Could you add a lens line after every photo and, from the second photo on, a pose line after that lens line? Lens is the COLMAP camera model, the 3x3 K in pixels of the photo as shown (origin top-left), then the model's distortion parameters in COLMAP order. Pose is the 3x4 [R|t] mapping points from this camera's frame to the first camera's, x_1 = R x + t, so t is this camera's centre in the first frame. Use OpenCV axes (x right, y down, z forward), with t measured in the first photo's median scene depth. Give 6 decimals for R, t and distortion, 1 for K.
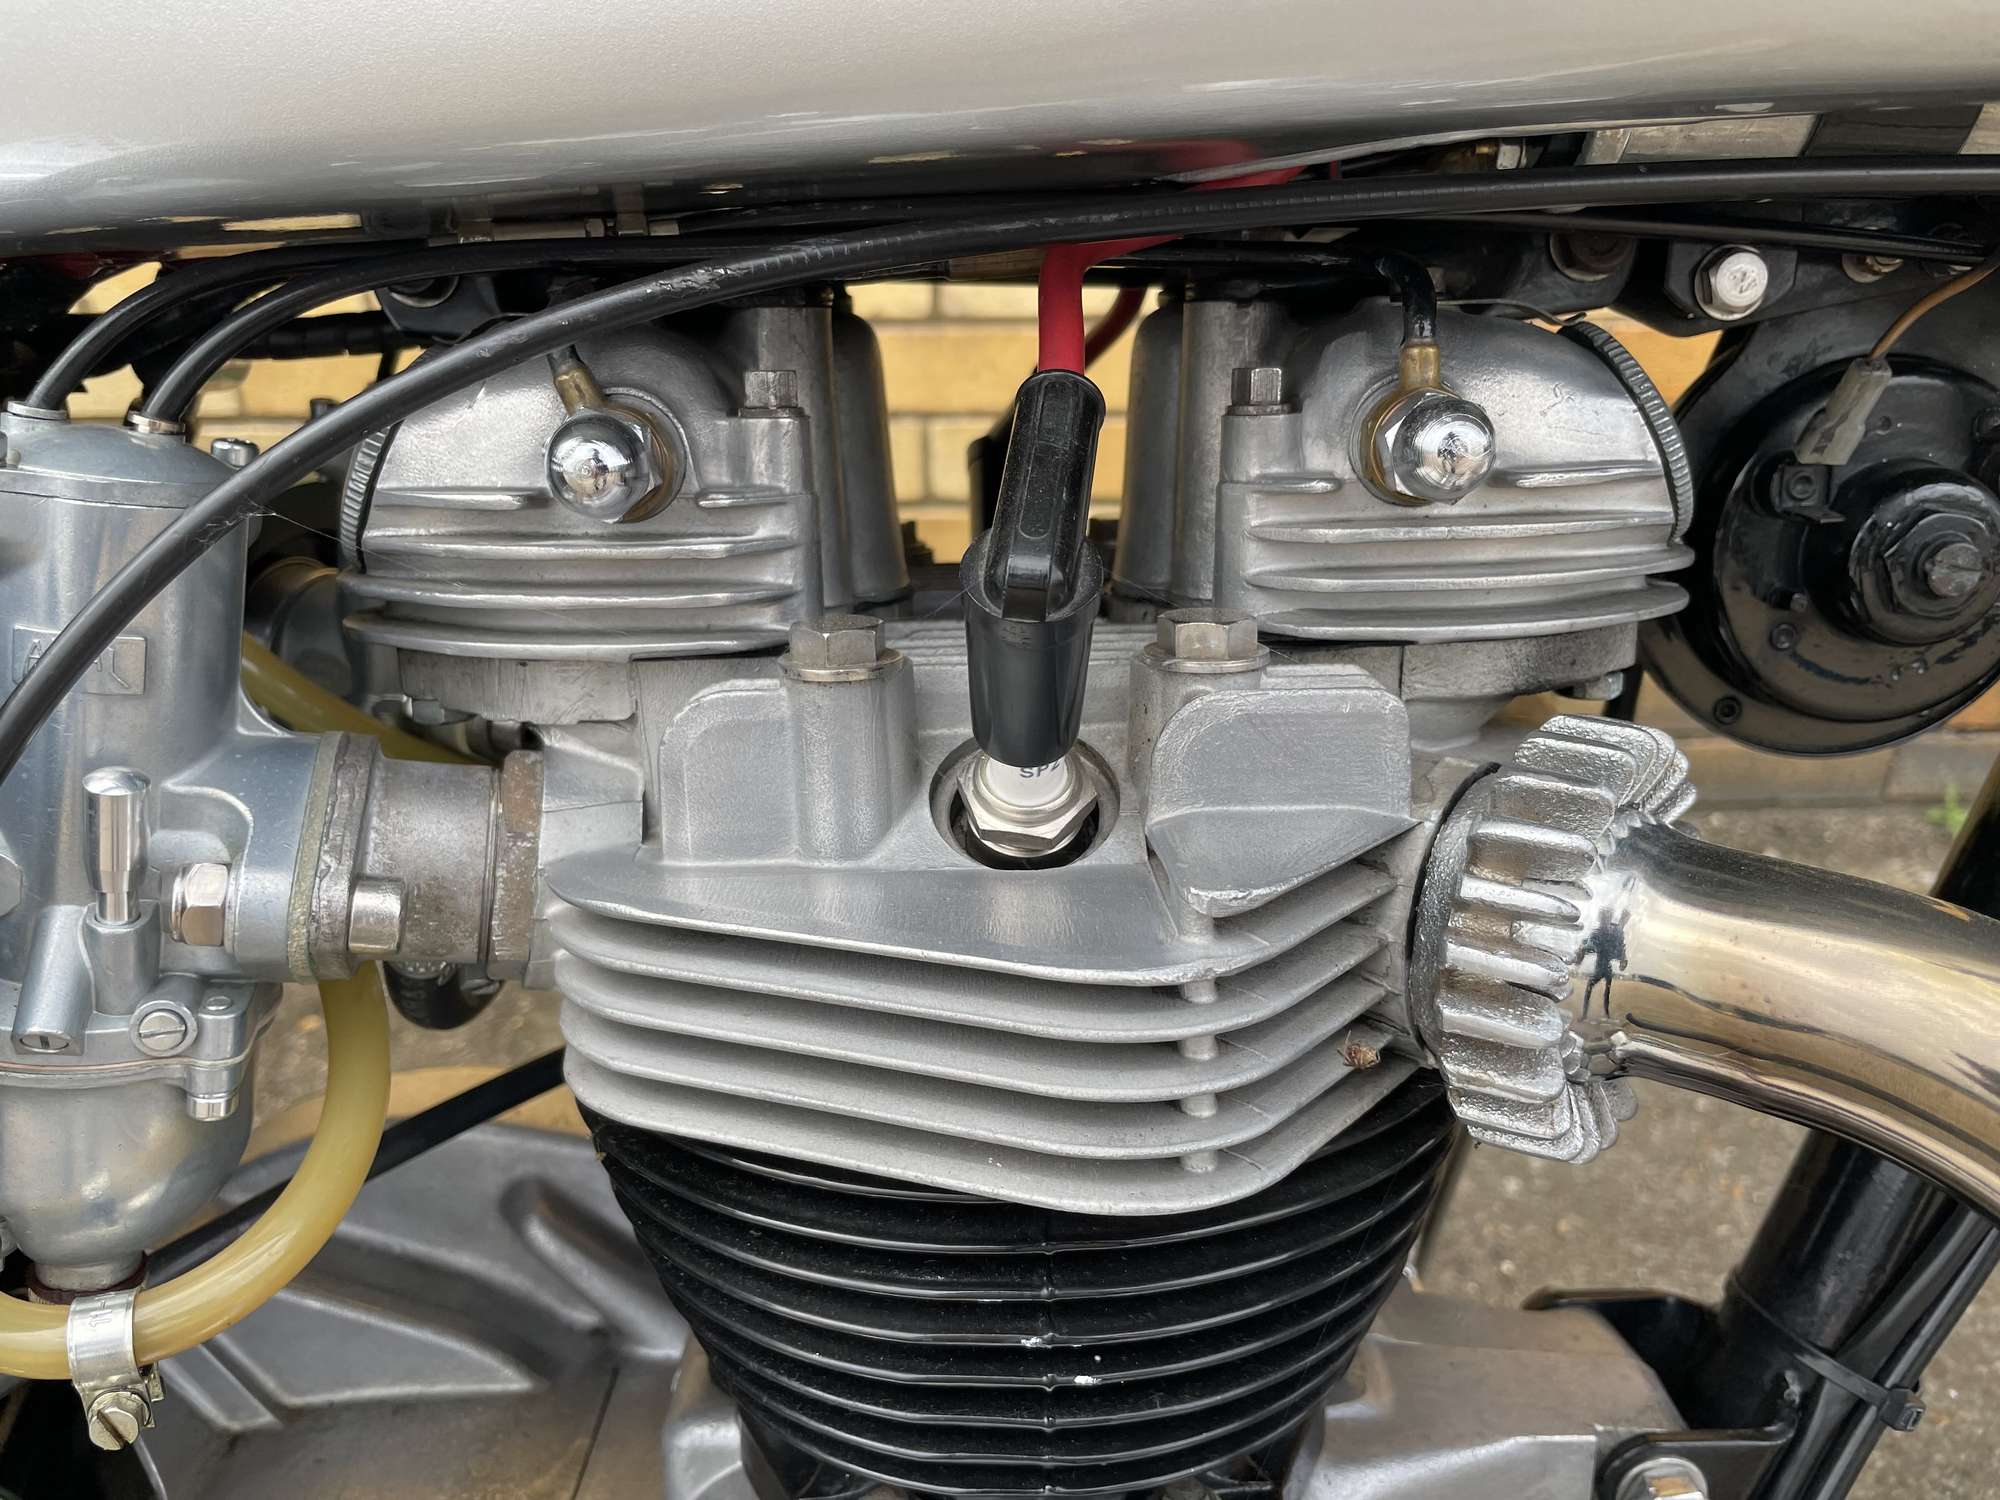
lens RADIAL K [[1539.5, 0, 982.6], [0, 1539.5, 739.3], [0, 0, 1]] dist [0.078232, -0.118846]
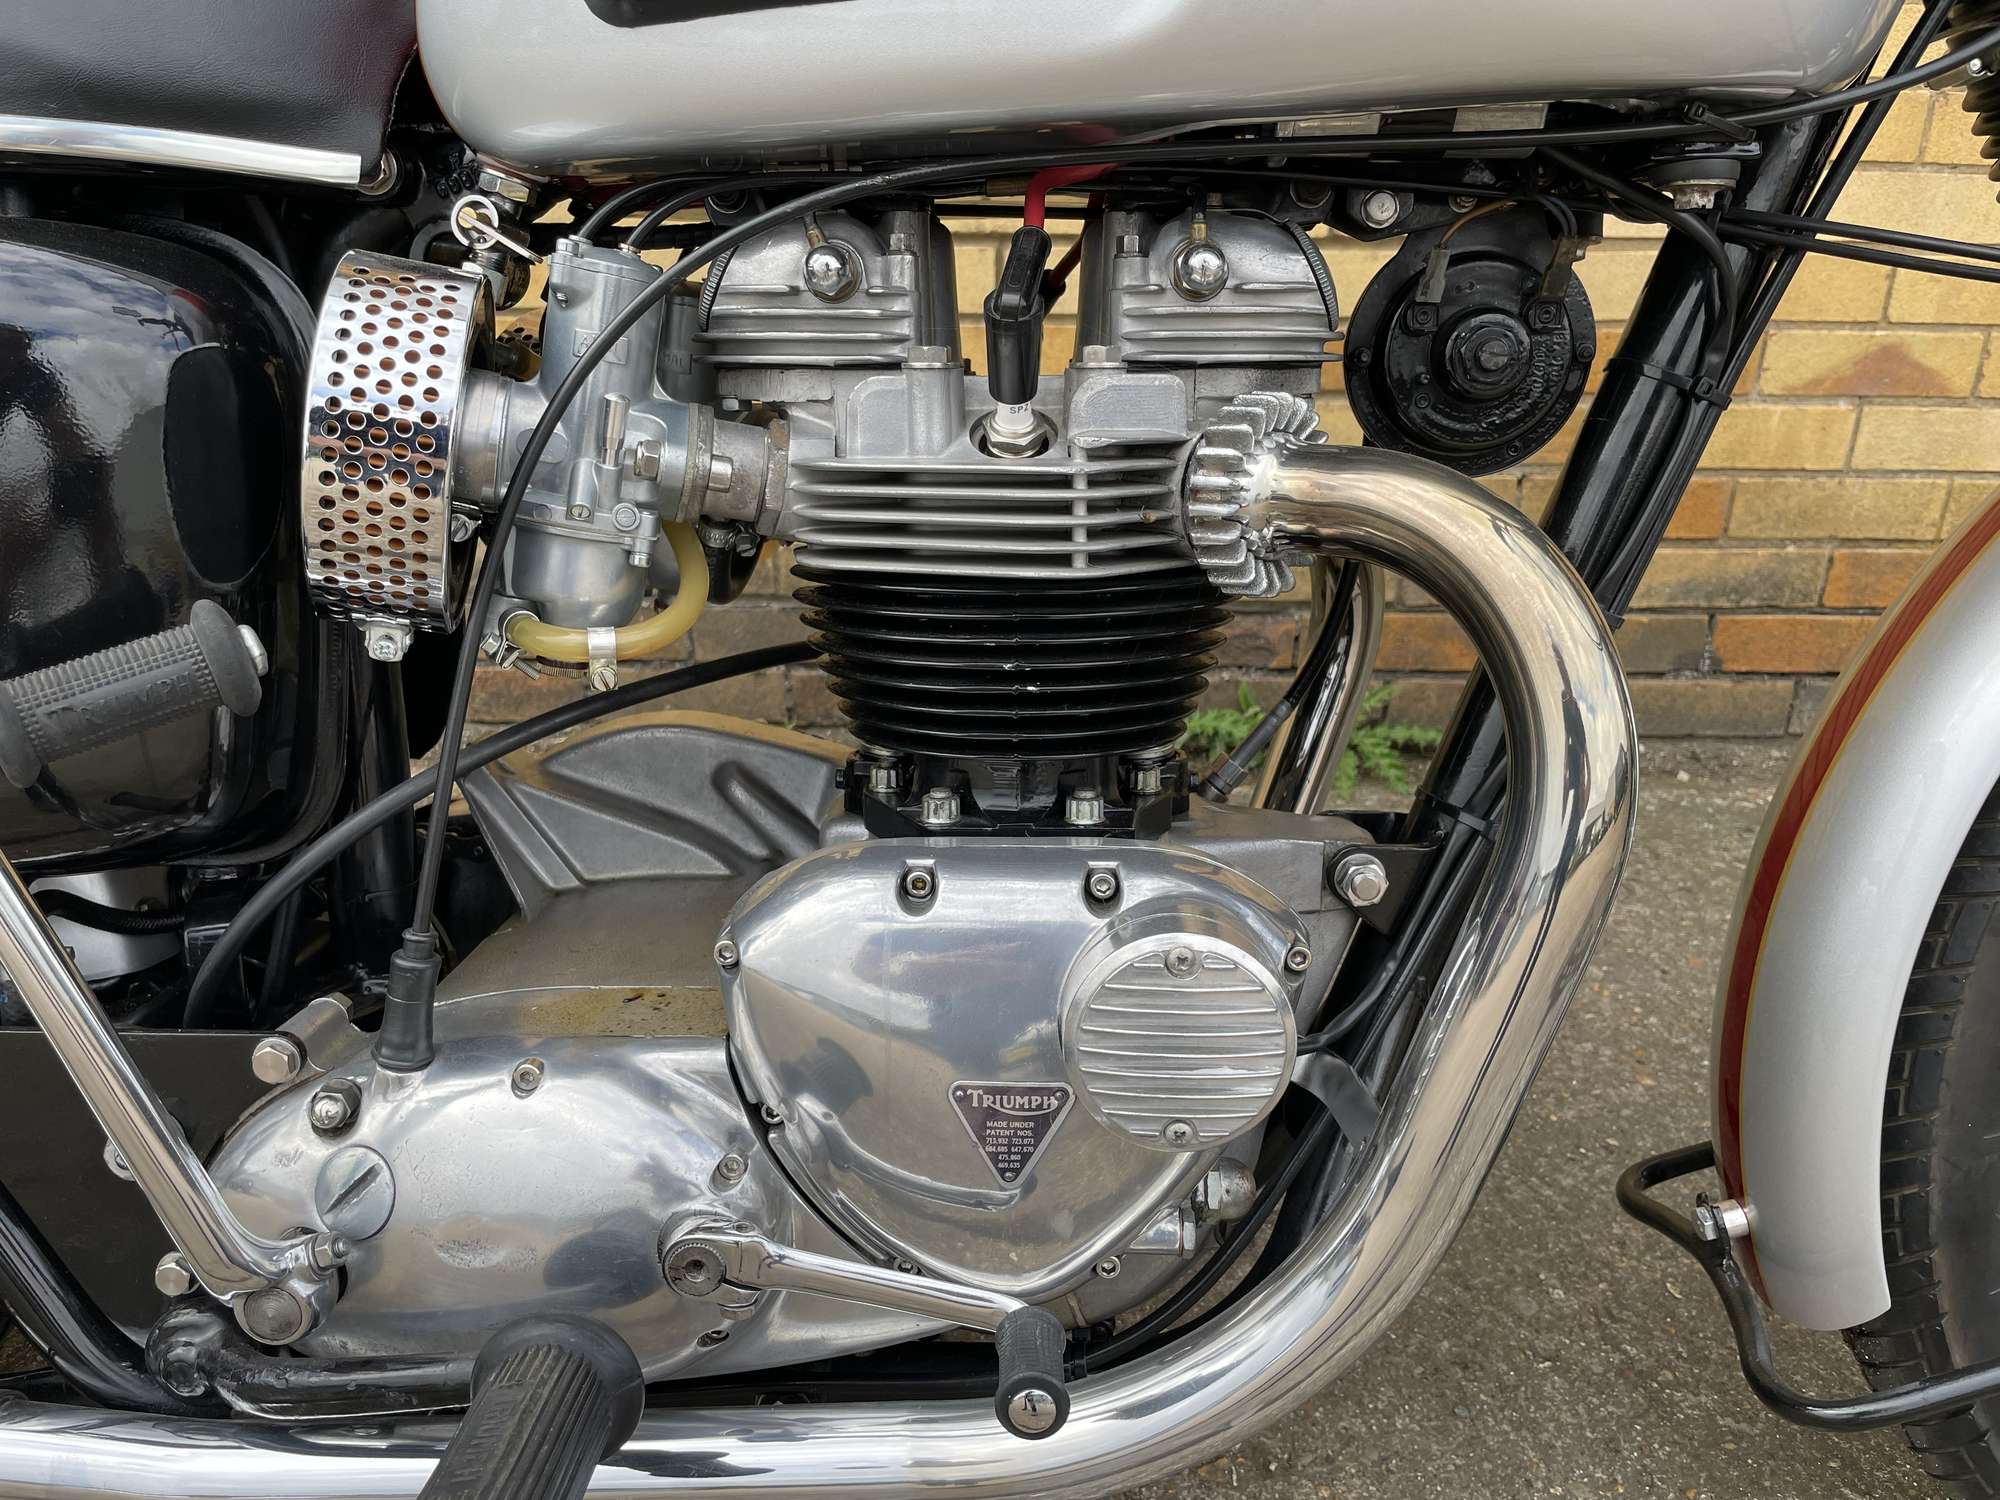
lens RADIAL K [[1539.5, 0, 990.5], [0, 1539.5, 744.3], [0, 0, 1]] dist [0.078232, -0.118846]
pose [[0.998908, 0.028160, -0.037285, 0.086921], [-0.029295, 0.999113, -0.030241, 0.536907], [0.036400, 0.031300, 0.998847, -1.136676]]
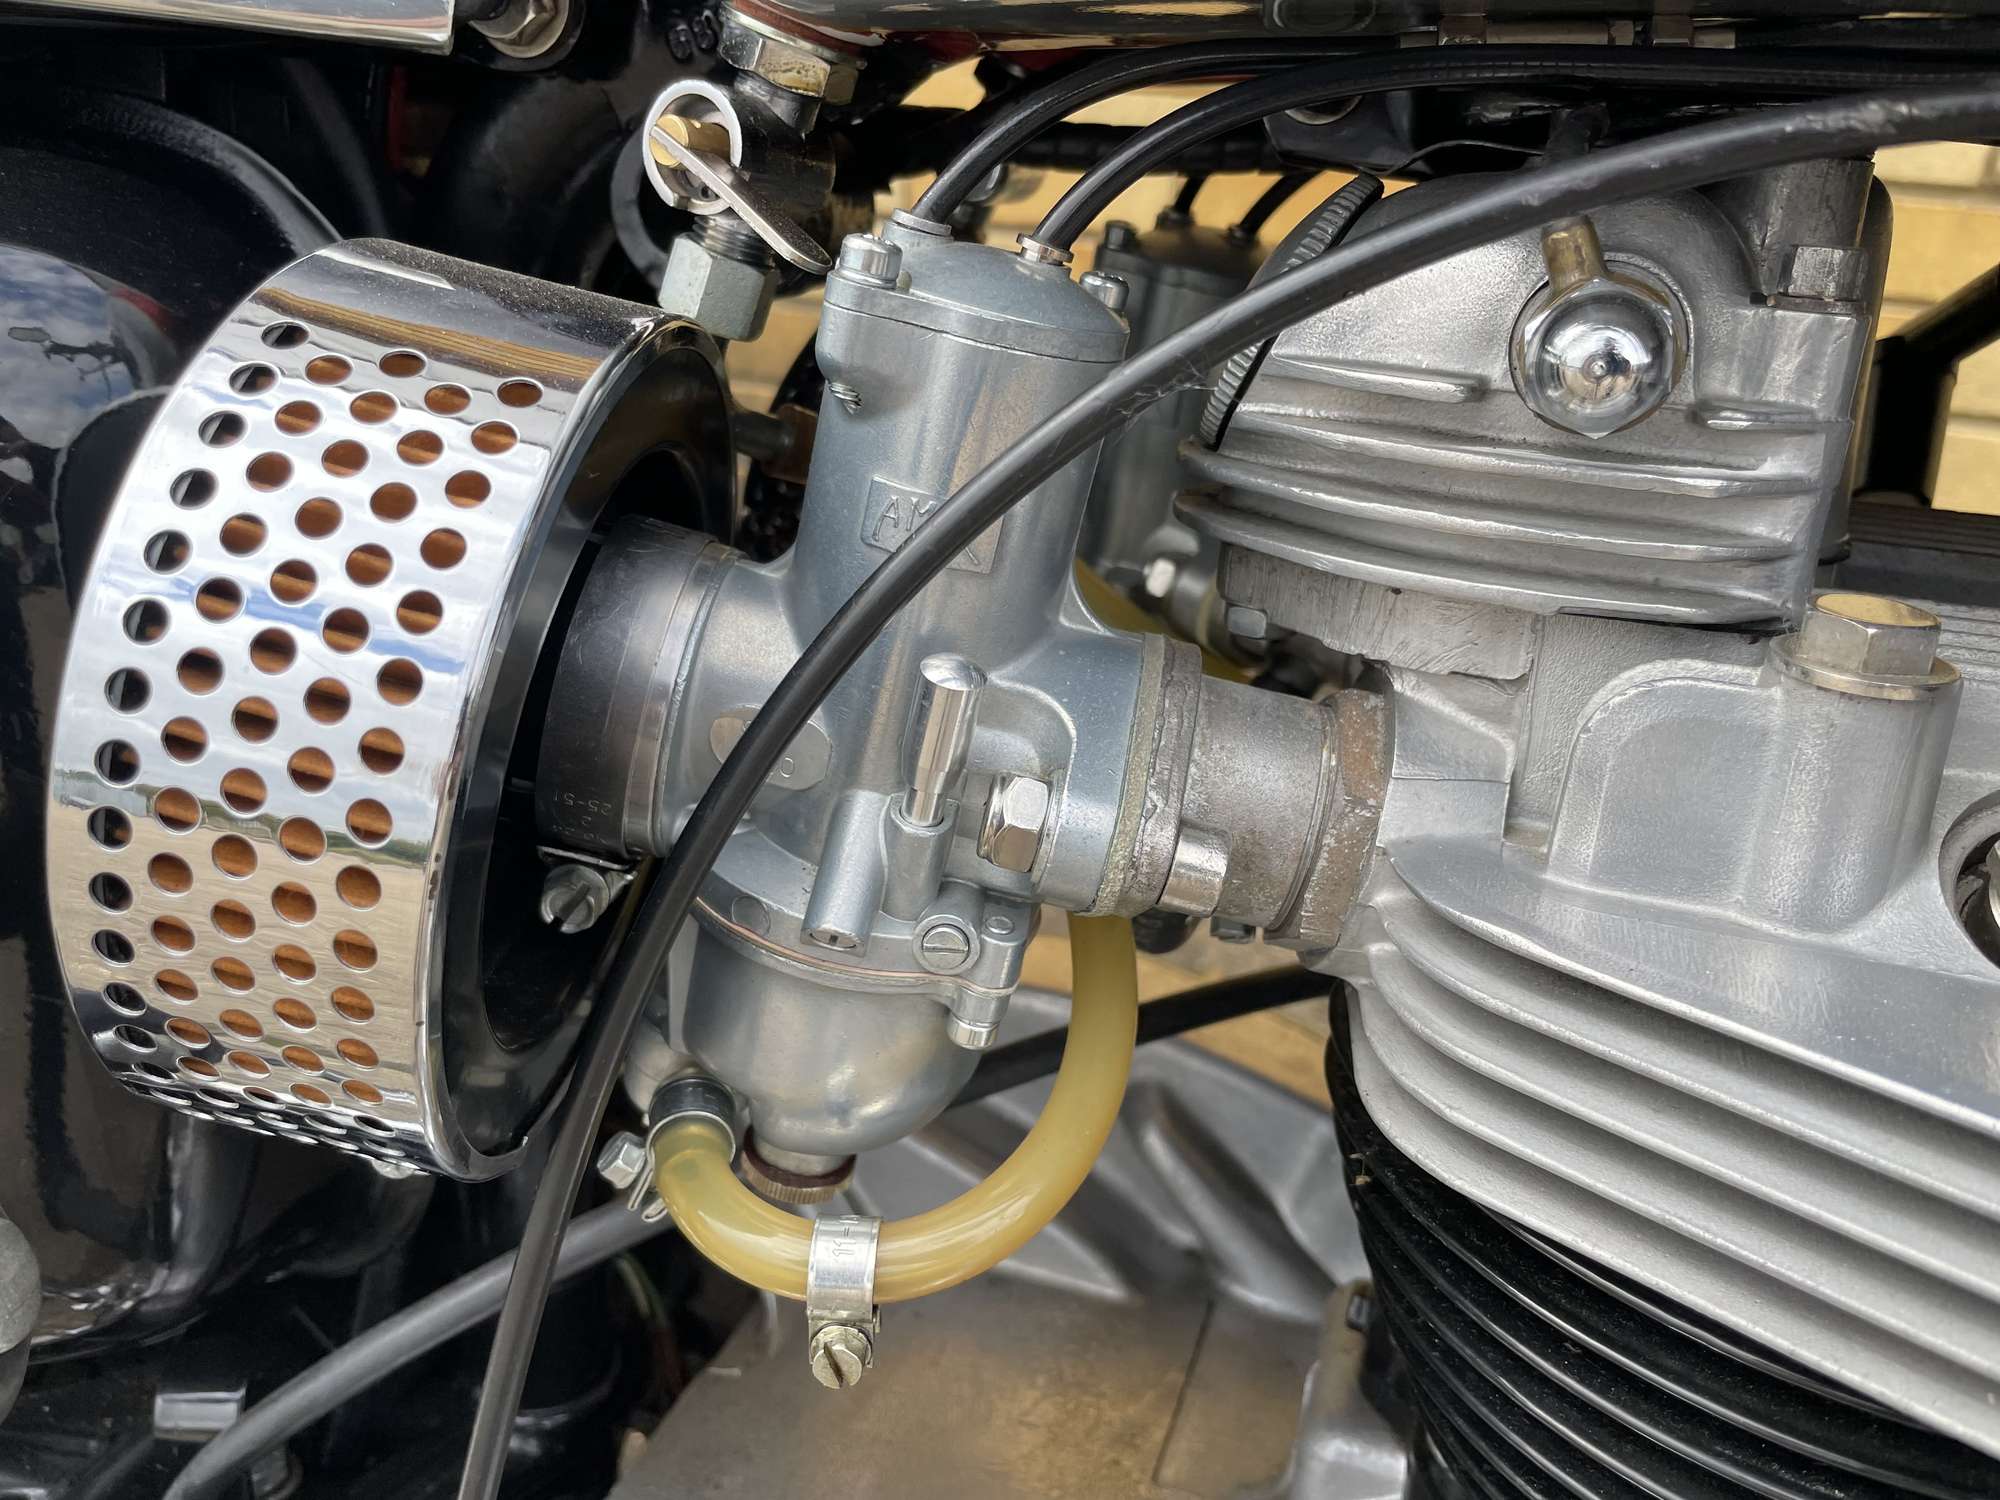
lens RADIAL K [[1539.5, 0, 1002.8], [0, 1539.5, 739.0], [0, 0, 1]] dist [0.078232, -0.118846]
pose [[0.937129, 0.187682, -0.294218, -0.244667], [-0.156712, 0.979607, 0.125742, -0.043853], [0.311817, -0.071730, 0.947431, 0.172910]]
